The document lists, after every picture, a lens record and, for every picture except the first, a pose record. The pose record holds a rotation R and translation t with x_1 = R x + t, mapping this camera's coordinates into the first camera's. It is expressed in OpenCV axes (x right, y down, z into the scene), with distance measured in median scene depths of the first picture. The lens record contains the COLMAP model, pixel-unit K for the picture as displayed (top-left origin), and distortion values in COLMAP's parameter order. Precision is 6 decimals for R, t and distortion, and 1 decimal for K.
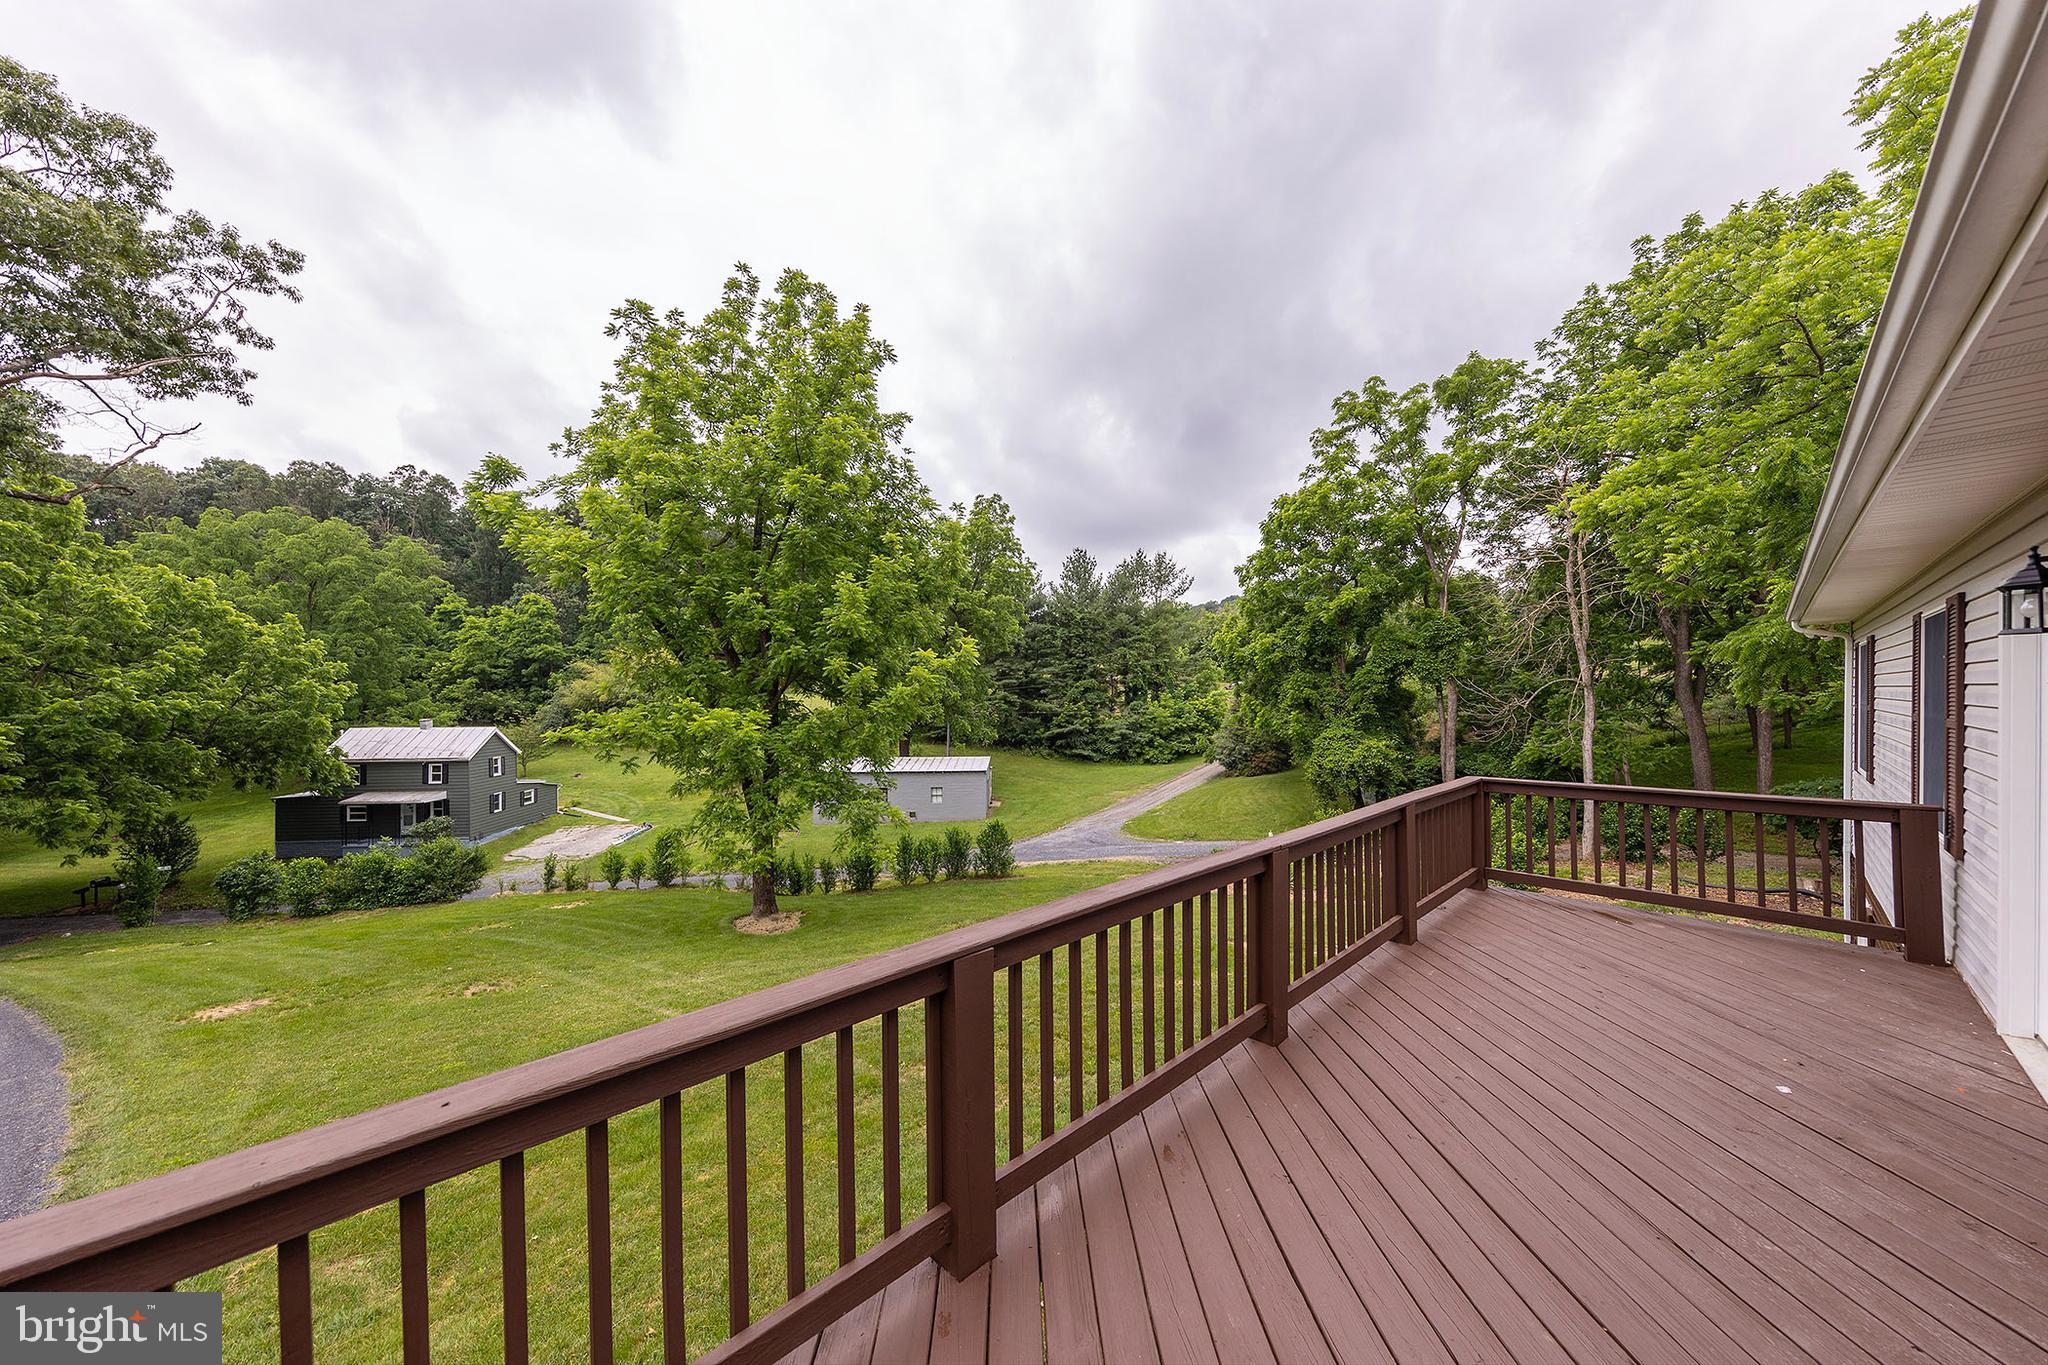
lens RADIAL K [[677.3, 0, 1024.0], [0, 677.3, 682.5], [0, 0, 1]] dist [0.001368, 0.000220]
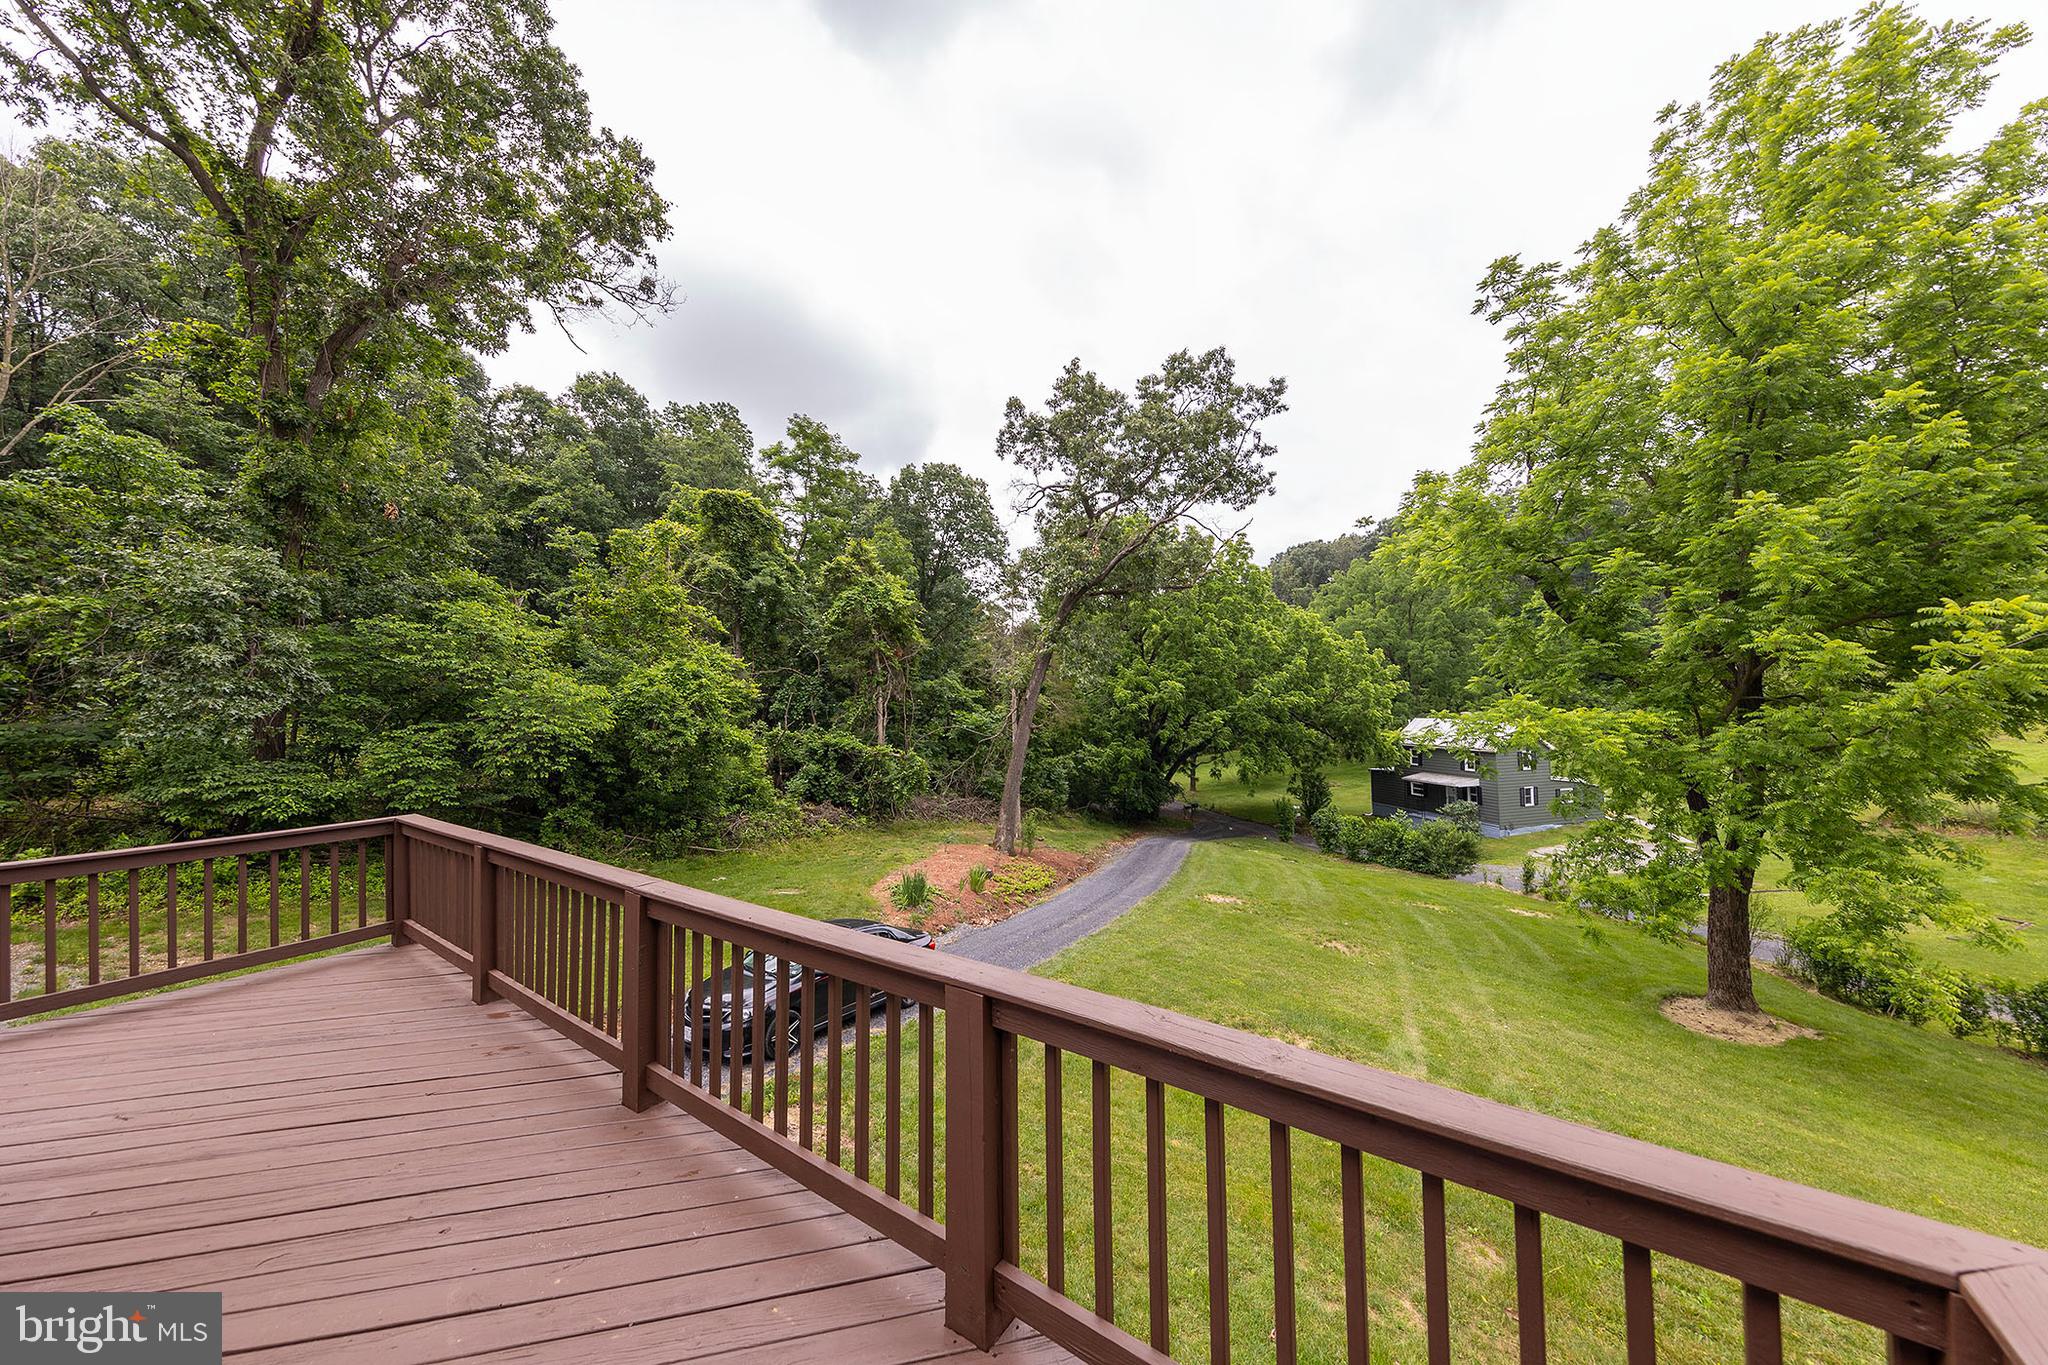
lens RADIAL K [[678.6, 0, 1024.0], [0, 678.6, 682.5], [0, 0, 1]] dist [-0.000909, -0.000261]
pose [[0.202708, -0.019061, -0.979054, 0.175429], [0.027860, 0.999518, -0.013691, -0.001658], [0.978843, -0.024502, 0.203141, 0.174246]]
